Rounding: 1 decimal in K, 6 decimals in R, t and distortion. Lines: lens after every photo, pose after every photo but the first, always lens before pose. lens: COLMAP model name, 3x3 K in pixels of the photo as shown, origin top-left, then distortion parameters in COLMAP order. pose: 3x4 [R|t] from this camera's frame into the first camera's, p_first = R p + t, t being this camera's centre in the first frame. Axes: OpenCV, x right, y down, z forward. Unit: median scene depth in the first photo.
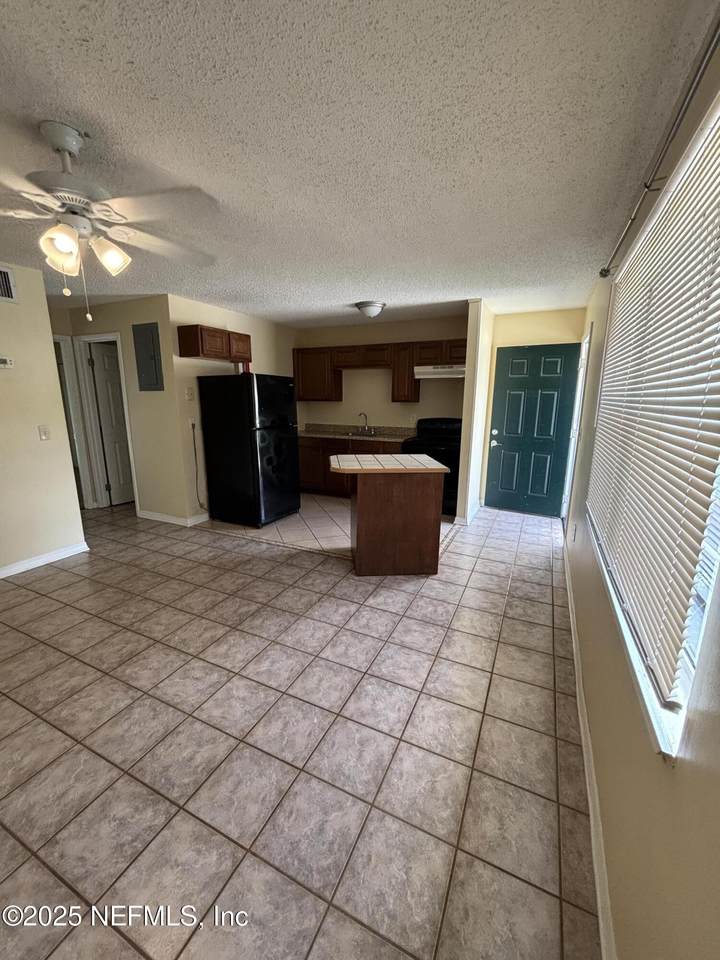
lens RADIAL K [[384.4, 0, 360.0], [0, 384.4, 480.0], [0, 0, 1]] dist [-0.000463, -0.000067]
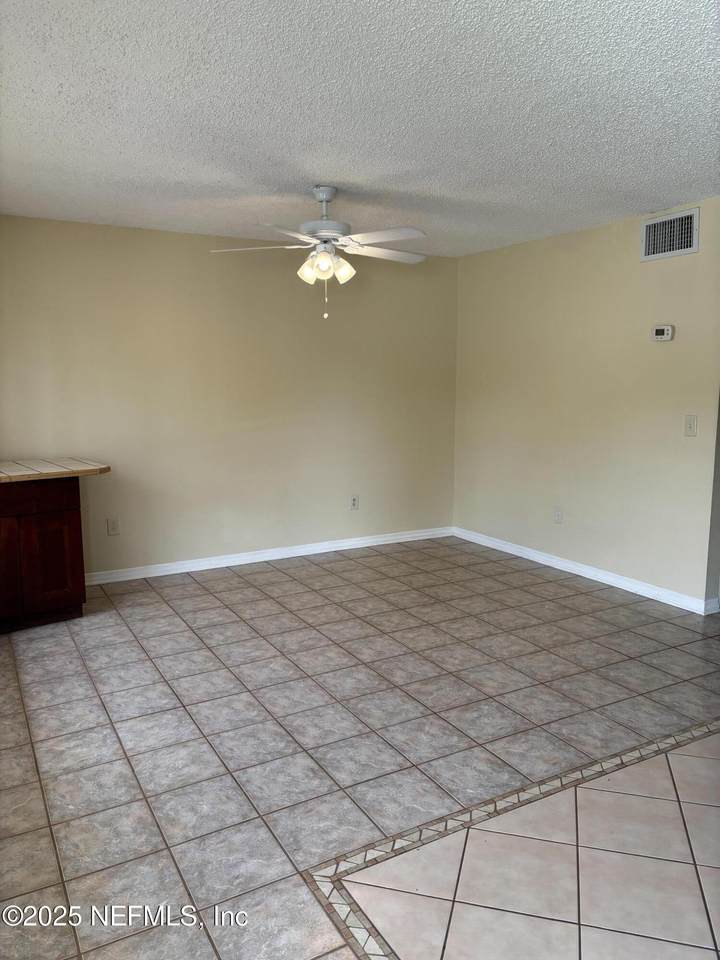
lens RADIAL K [[725.0, 0, 357.0], [0, 725.0, 476.7], [0, 0, 1]] dist [0.024205, -0.007660]
pose [[-0.580563, 0.114011, -0.806194, 1.024213], [-0.174979, 0.949543, 0.260290, -0.447113], [0.795191, 0.292182, -0.531320, 2.029529]]
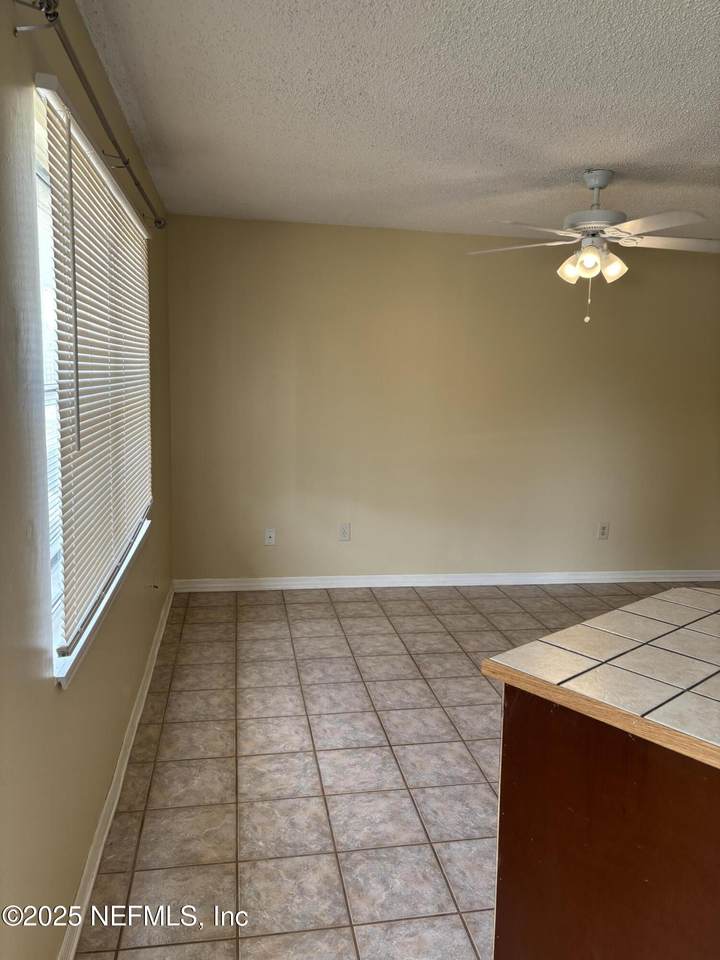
lens RADIAL K [[725.0, 0, 357.0], [0, 725.0, 476.7], [0, 0, 1]] dist [0.024205, -0.007660]
pose [[-0.818059, 0.055202, -0.572479, 0.875264], [-0.154284, 0.937836, 0.310901, -0.436400], [0.554054, 0.342660, -0.758689, 1.911531]]
